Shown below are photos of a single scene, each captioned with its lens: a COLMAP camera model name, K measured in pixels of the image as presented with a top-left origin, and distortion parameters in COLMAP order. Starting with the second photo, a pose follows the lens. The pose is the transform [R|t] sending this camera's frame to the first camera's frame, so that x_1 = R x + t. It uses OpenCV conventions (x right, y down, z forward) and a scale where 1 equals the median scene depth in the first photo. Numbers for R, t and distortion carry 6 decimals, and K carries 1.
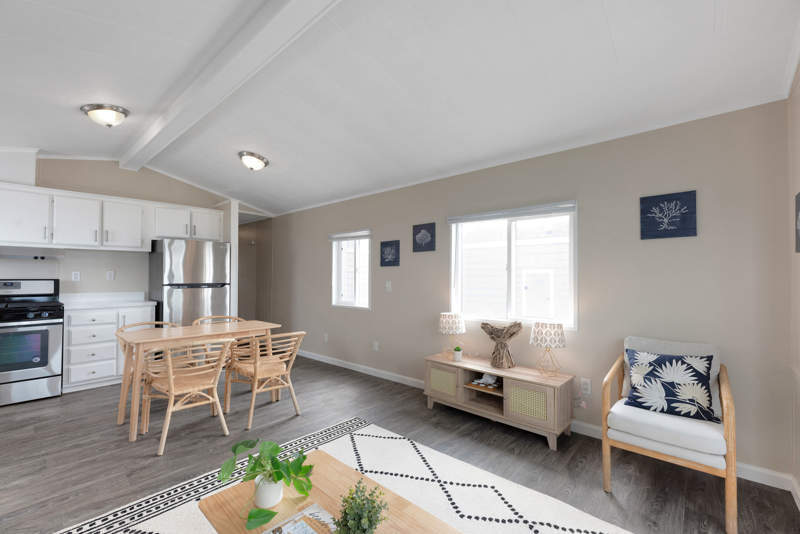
lens RADIAL K [[350.7, 0, 396.2], [0, 350.7, 268.0], [0, 0, 1]] dist [0.012152, -0.000070]
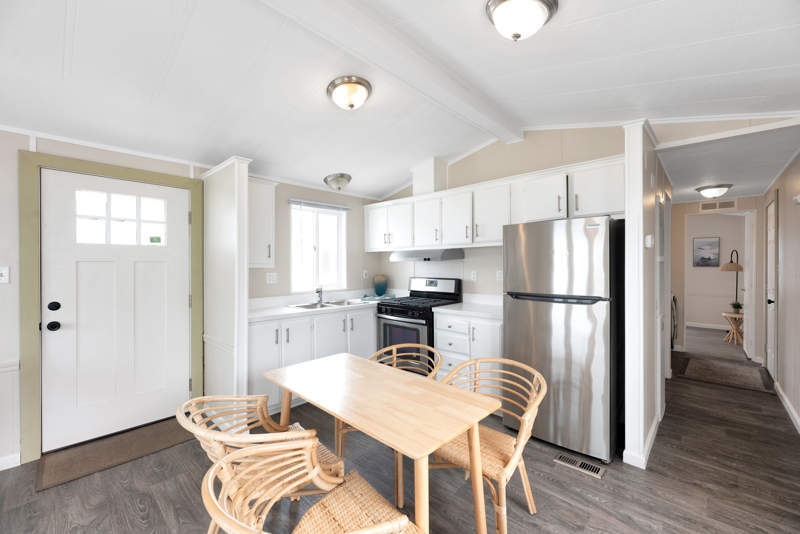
lens RADIAL K [[335.3, 0, 401.4], [0, 335.3, 262.7], [0, 0, 1]] dist [-0.000177, 0.000023]
pose [[-0.037418, -0.002209, -0.999297, 0.007206], [0.032302, 0.999472, -0.003419, -0.016319], [0.998778, -0.032407, -0.037327, 0.874642]]
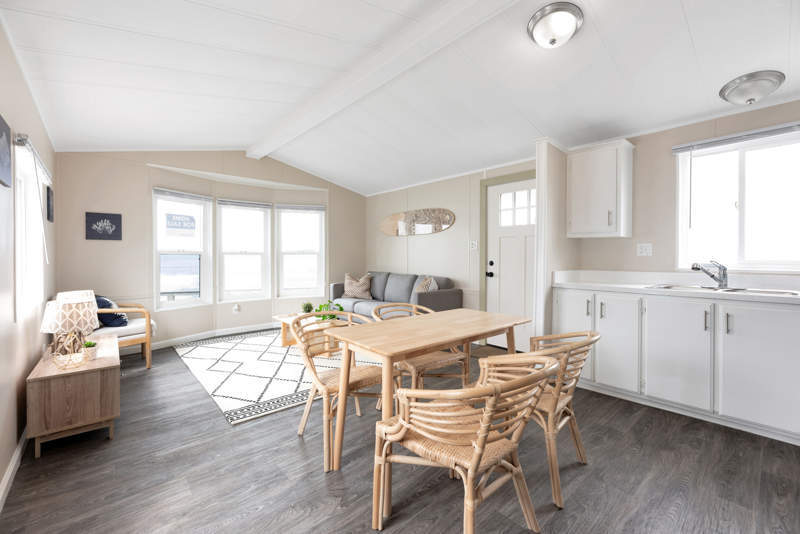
lens RADIAL K [[335.3, 0, 408.7], [0, 335.3, 259.2], [0, 0, 1]] dist [-0.000177, 0.000023]
pose [[-0.992108, 0.000840, 0.125381, -0.449814], [-0.001873, 0.999767, -0.021520, 0.050763], [-0.125370, -0.021585, -0.991875, 1.322292]]
